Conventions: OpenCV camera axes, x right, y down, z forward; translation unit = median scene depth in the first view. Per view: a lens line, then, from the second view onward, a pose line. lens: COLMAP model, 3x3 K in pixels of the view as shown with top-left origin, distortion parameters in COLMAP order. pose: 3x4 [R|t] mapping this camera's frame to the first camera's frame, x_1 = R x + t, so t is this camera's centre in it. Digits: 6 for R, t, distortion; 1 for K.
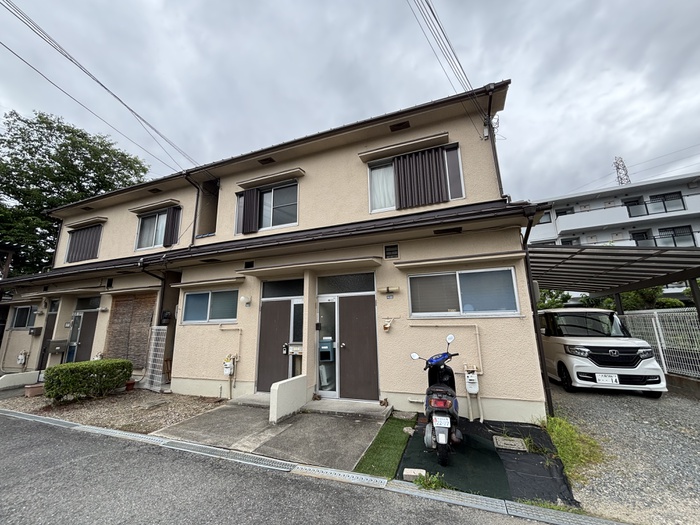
lens RADIAL K [[276.7, 0, 350.0], [0, 276.7, 262.5], [0, 0, 1]] dist [-0.001212, 0.000009]
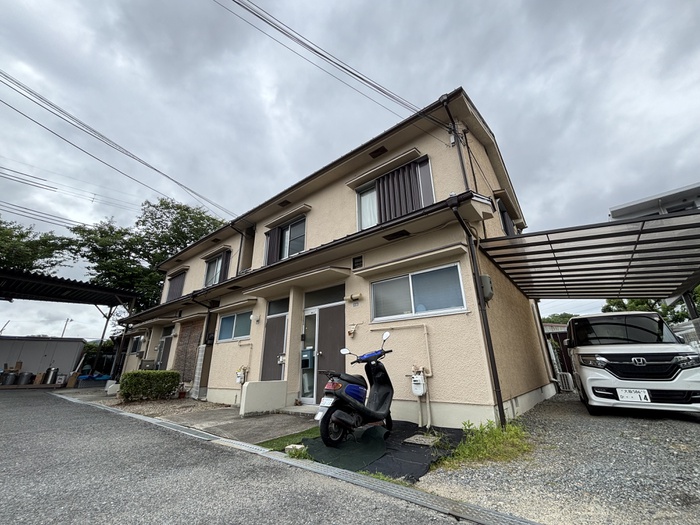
lens RADIAL K [[276.7, 0, 350.0], [0, 276.7, 262.5], [0, 0, 1]] dist [-0.001212, 0.000009]
pose [[0.953241, -0.100435, -0.285032, 0.381791], [0.060353, 0.987428, -0.146095, 0.103539], [0.296122, 0.122061, 0.947319, -0.020864]]
